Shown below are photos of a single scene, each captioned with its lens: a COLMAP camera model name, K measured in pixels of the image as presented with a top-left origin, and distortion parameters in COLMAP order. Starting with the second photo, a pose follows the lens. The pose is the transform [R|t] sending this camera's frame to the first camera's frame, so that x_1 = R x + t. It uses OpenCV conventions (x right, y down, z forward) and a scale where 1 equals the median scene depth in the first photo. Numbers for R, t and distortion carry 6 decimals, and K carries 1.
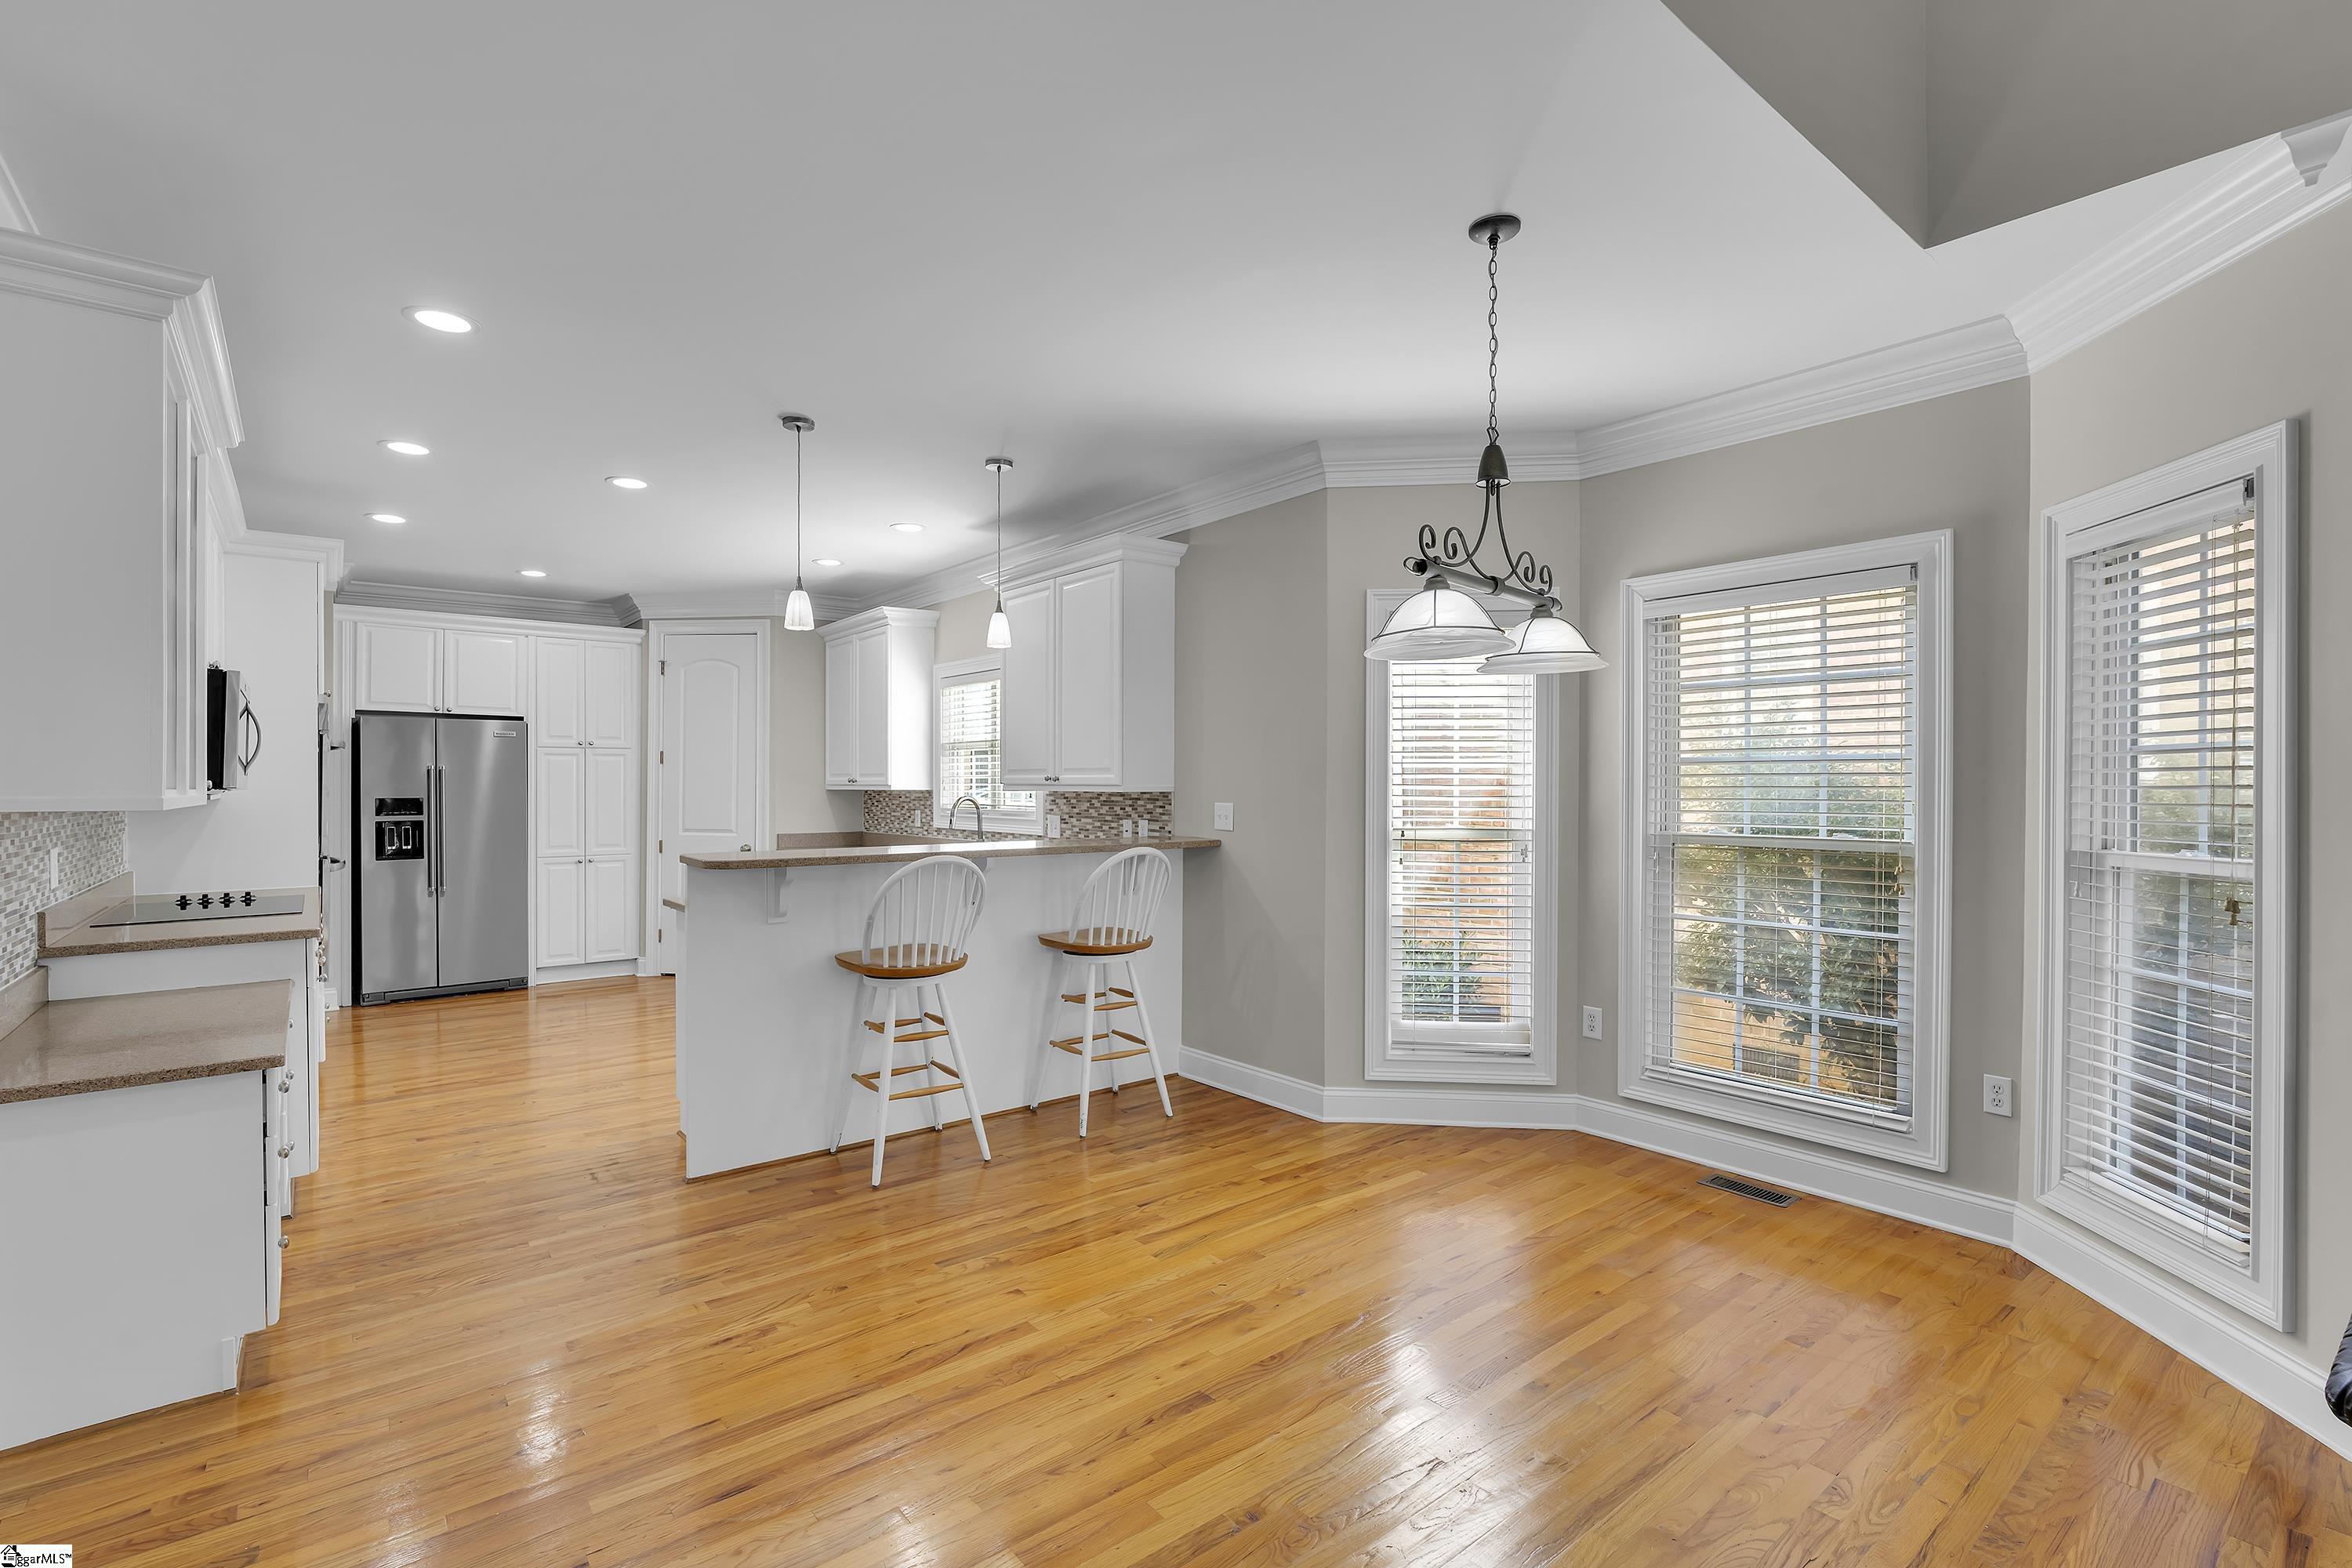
lens RADIAL K [[1070.3, 0, 1174.8], [0, 1070.3, 788.9], [0, 0, 1]] dist [-0.001198, -0.000222]
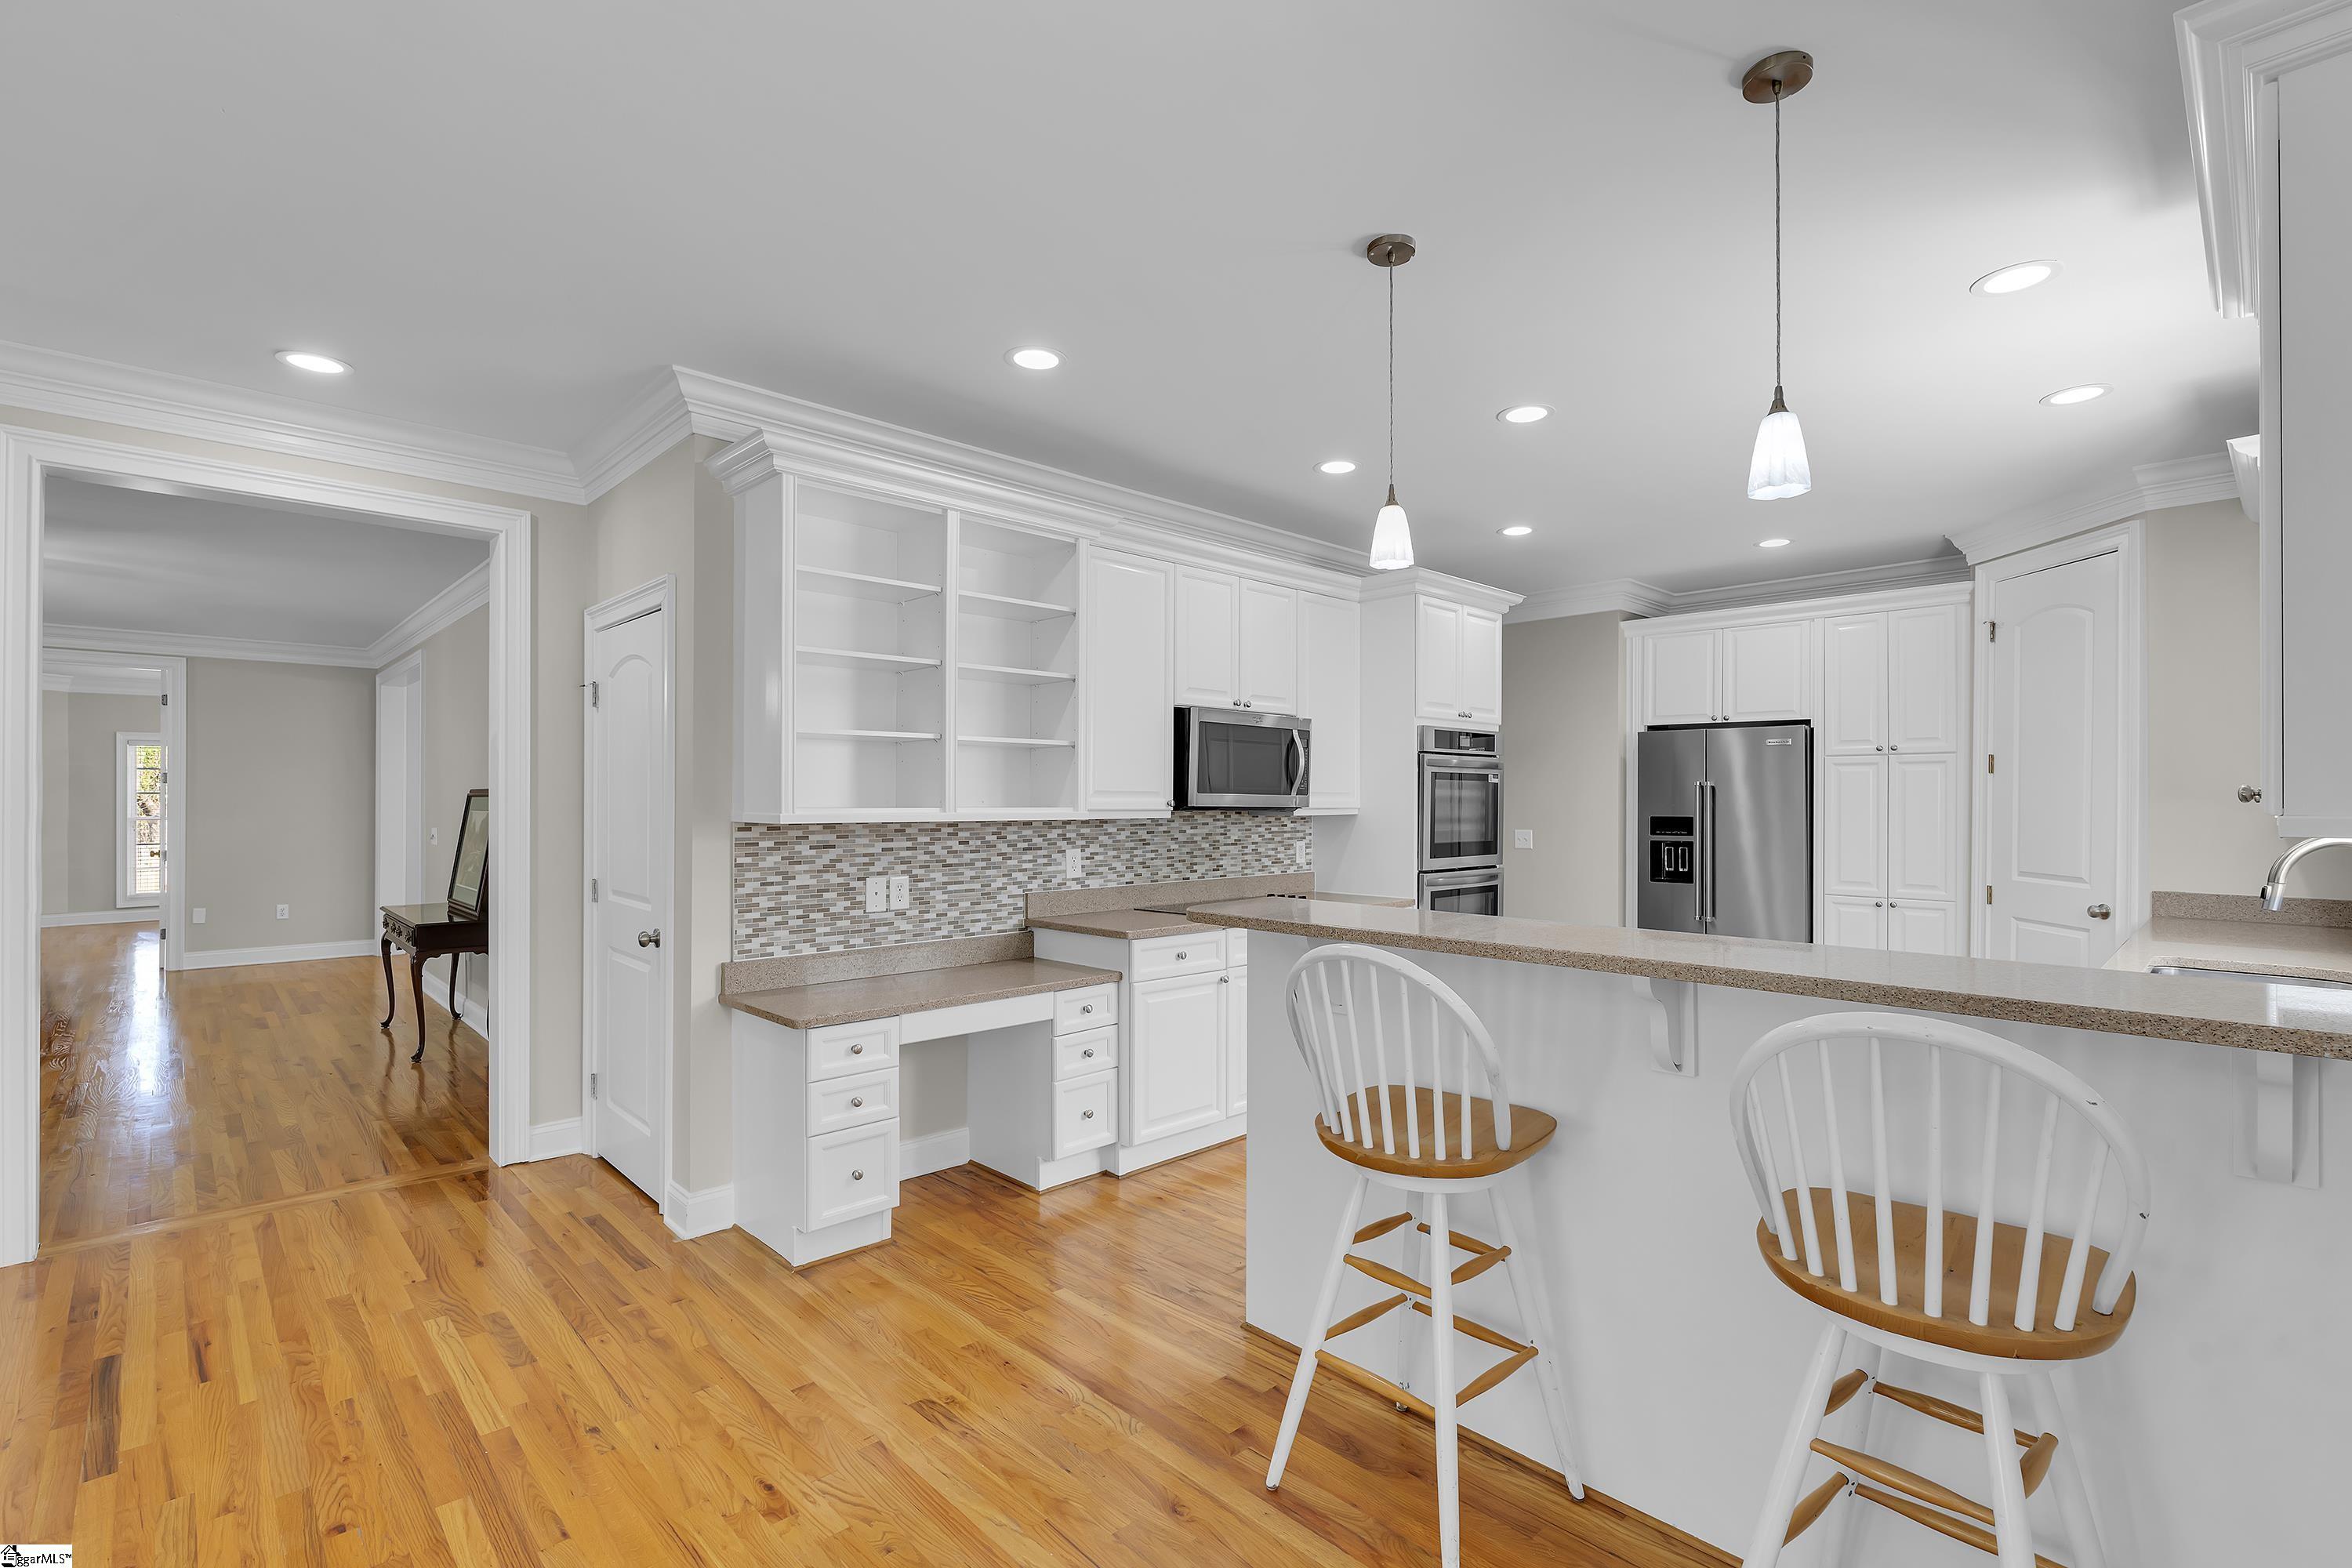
lens RADIAL K [[1060.6, 0, 1175.8], [0, 1060.6, 799.3], [0, 0, 1]] dist [-0.005374, -0.000019]
pose [[0.086635, 0.000239, -0.996240, 0.165295], [-0.004991, 0.999988, -0.000194, -0.004770], [0.996228, 0.004990, 0.086635, 0.495224]]
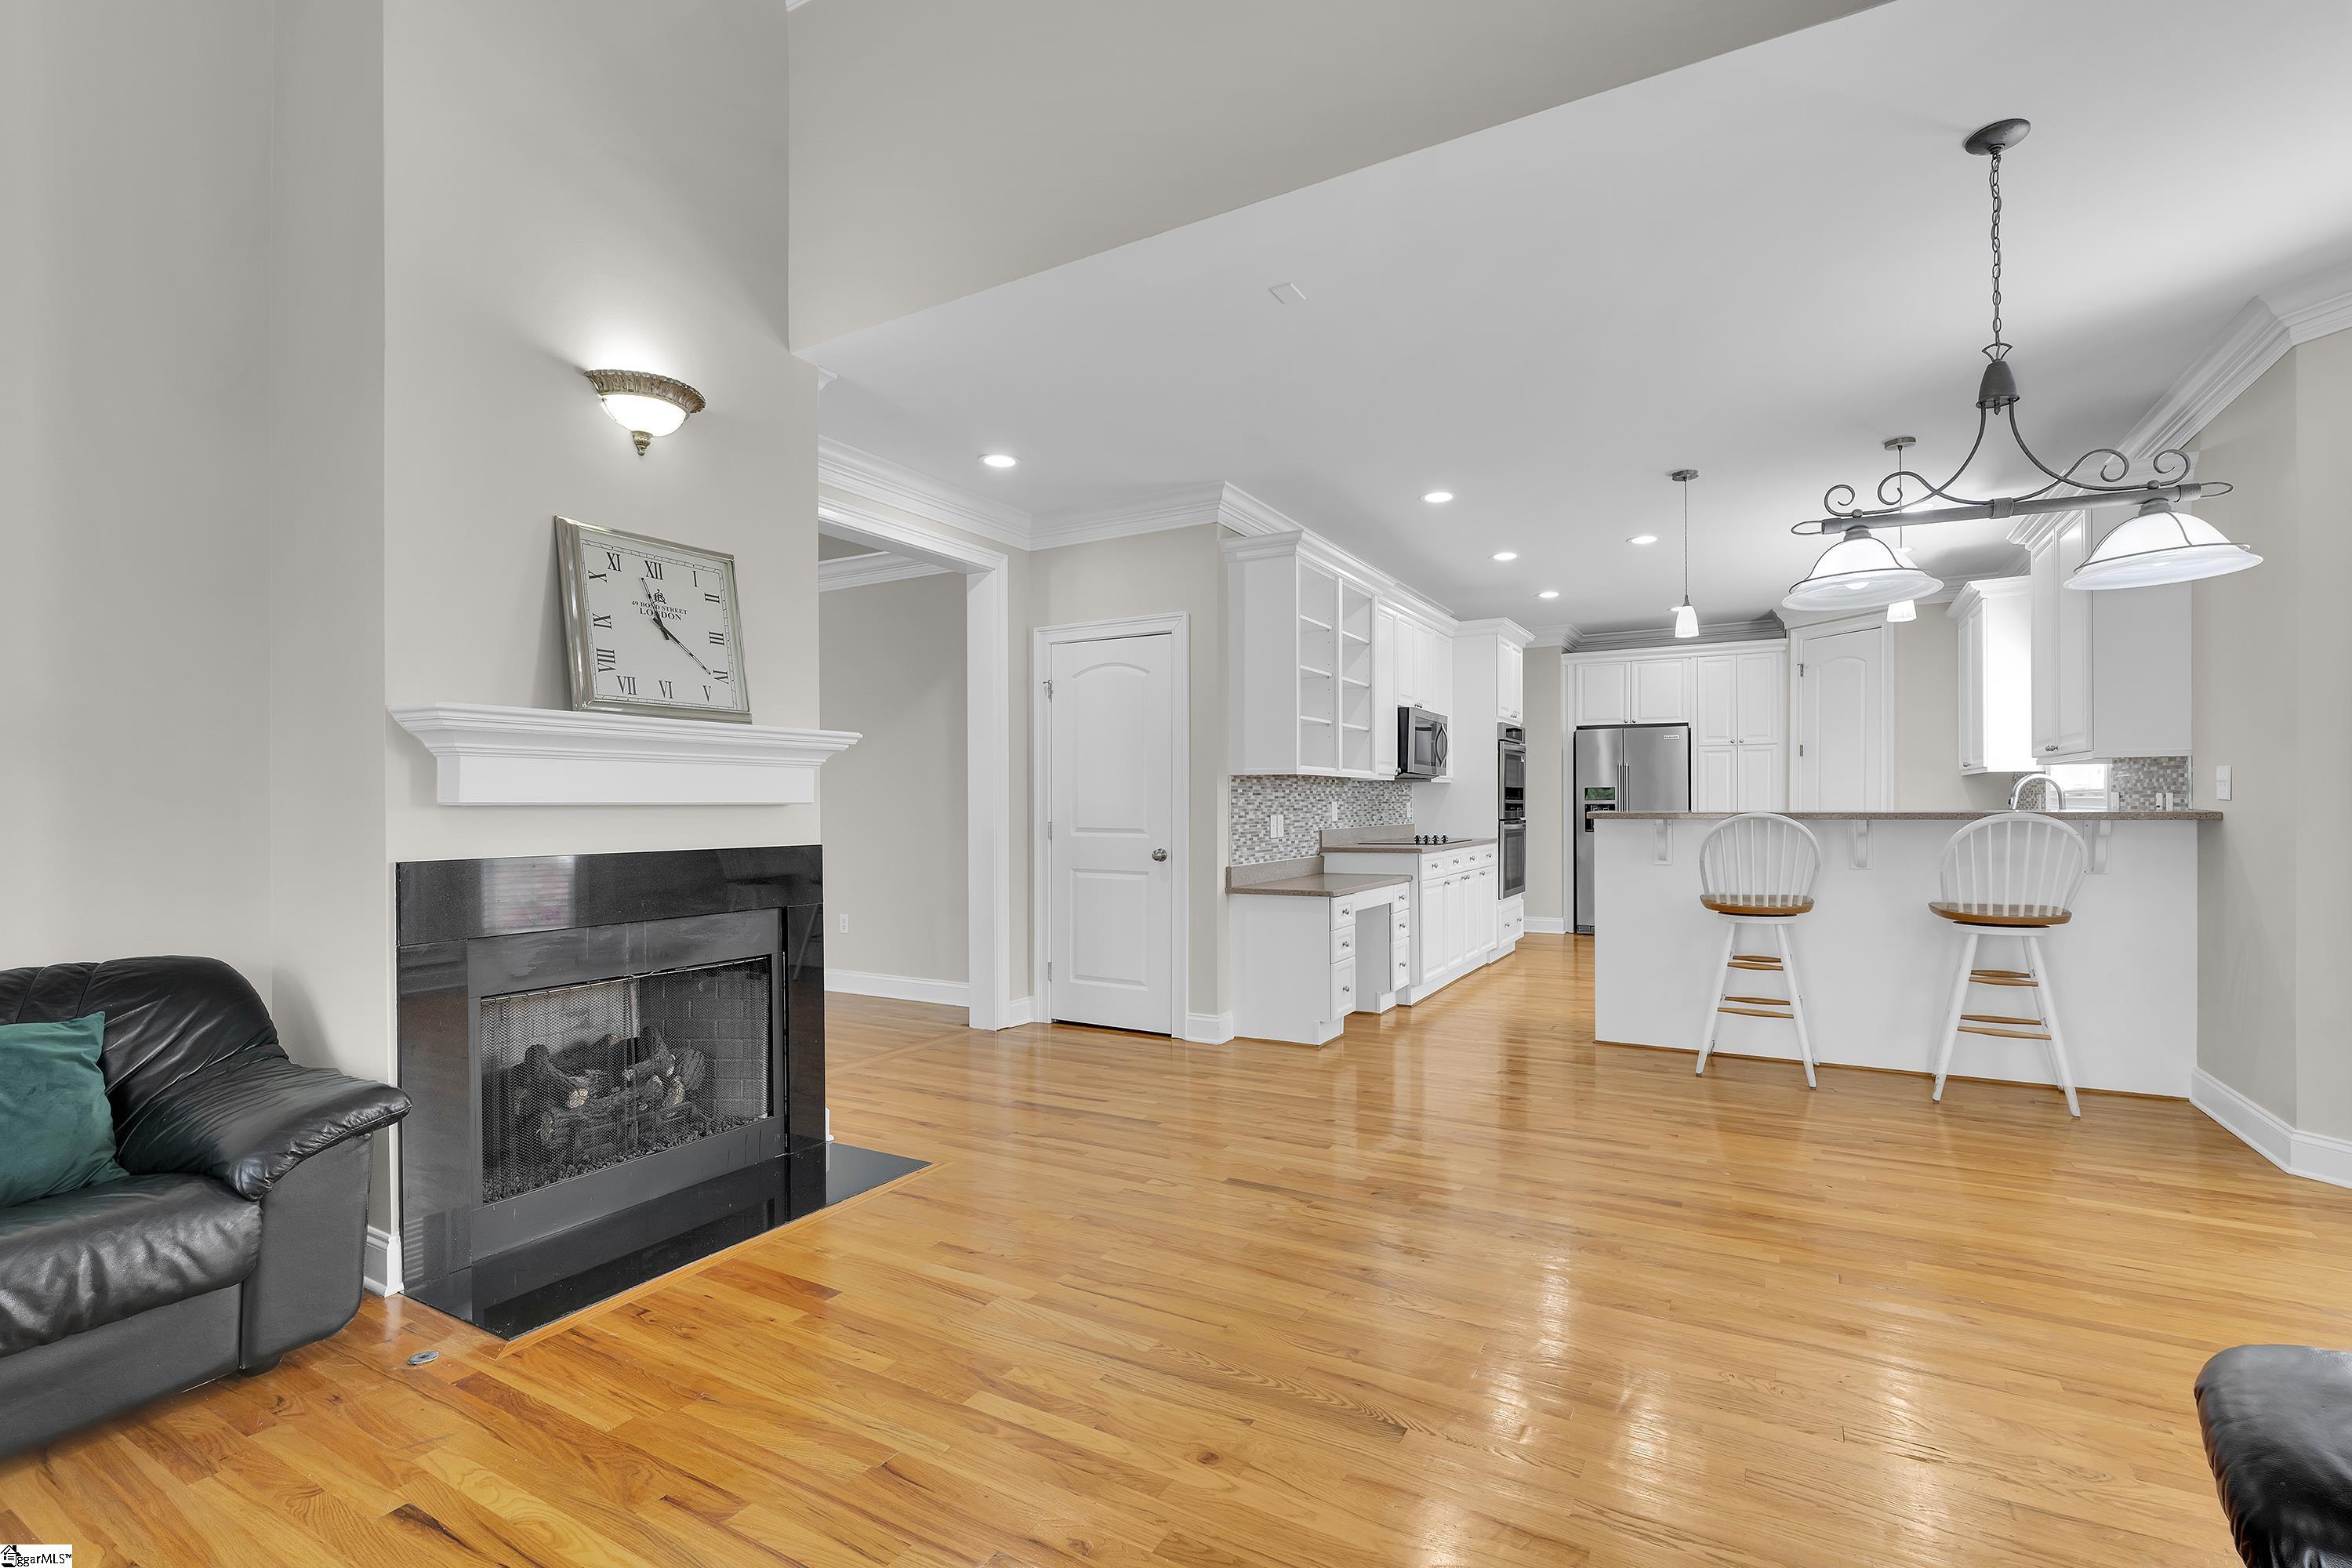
lens RADIAL K [[1060.6, 0, 1175.8], [0, 1060.6, 799.3], [0, 0, 1]] dist [-0.005374, -0.000019]
pose [[0.363396, -0.005315, -0.931620, 0.362687], [0.002408, 0.999986, -0.004765, 0.029404], [0.931632, -0.000511, 0.363403, -0.012664]]
